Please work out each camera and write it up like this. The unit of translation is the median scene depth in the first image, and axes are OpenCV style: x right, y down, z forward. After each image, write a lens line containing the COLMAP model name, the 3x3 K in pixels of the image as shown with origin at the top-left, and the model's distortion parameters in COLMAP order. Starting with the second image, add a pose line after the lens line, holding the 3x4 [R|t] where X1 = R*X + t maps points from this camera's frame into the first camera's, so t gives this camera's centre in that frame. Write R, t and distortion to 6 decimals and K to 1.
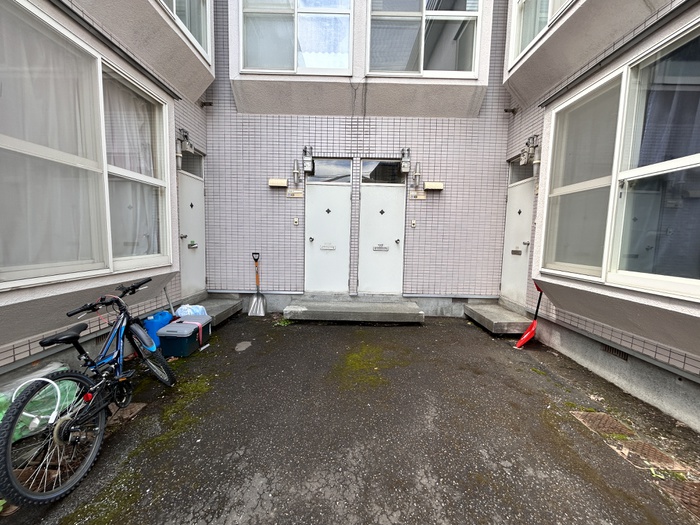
lens RADIAL K [[280.7, 0, 351.4], [0, 280.7, 263.3], [0, 0, 1]] dist [-0.000586, 0.000701]
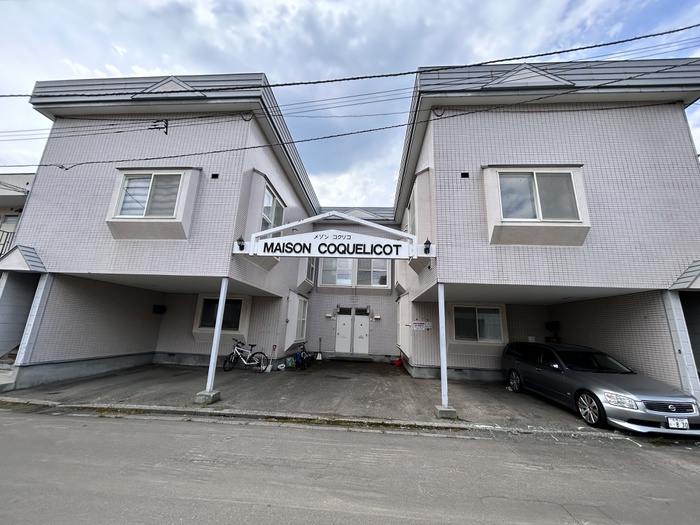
lens RADIAL K [[280.7, 0, 350.3], [0, 280.7, 262.2], [0, 0, 1]] dist [-0.000586, 0.000701]
pose [[0.996969, 0.000052, -0.077799, 0.239253], [-0.025236, 0.946144, -0.322762, 0.169917], [0.073592, 0.323747, 0.943277, -2.256012]]
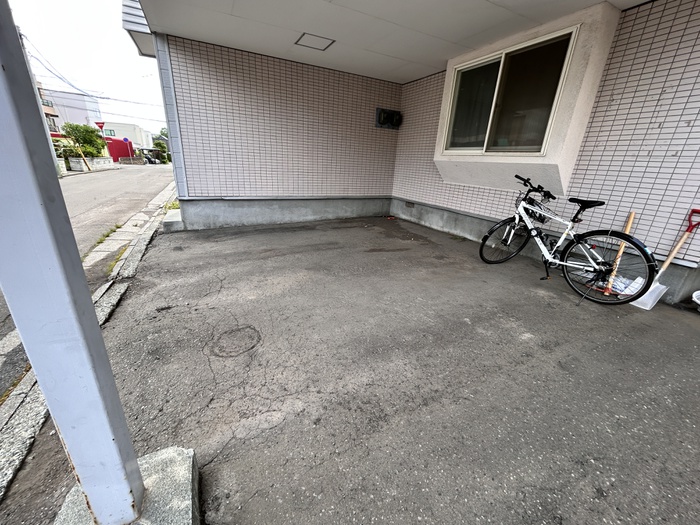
lens RADIAL K [[280.7, 0, 349.7], [0, 280.7, 263.6], [0, 0, 1]] dist [-0.000586, 0.000701]
pose [[0.451592, 0.302160, -0.839502, -0.383713], [-0.120750, 0.952950, 0.278039, 0.115506], [0.884016, -0.024190, 0.466830, -0.748972]]
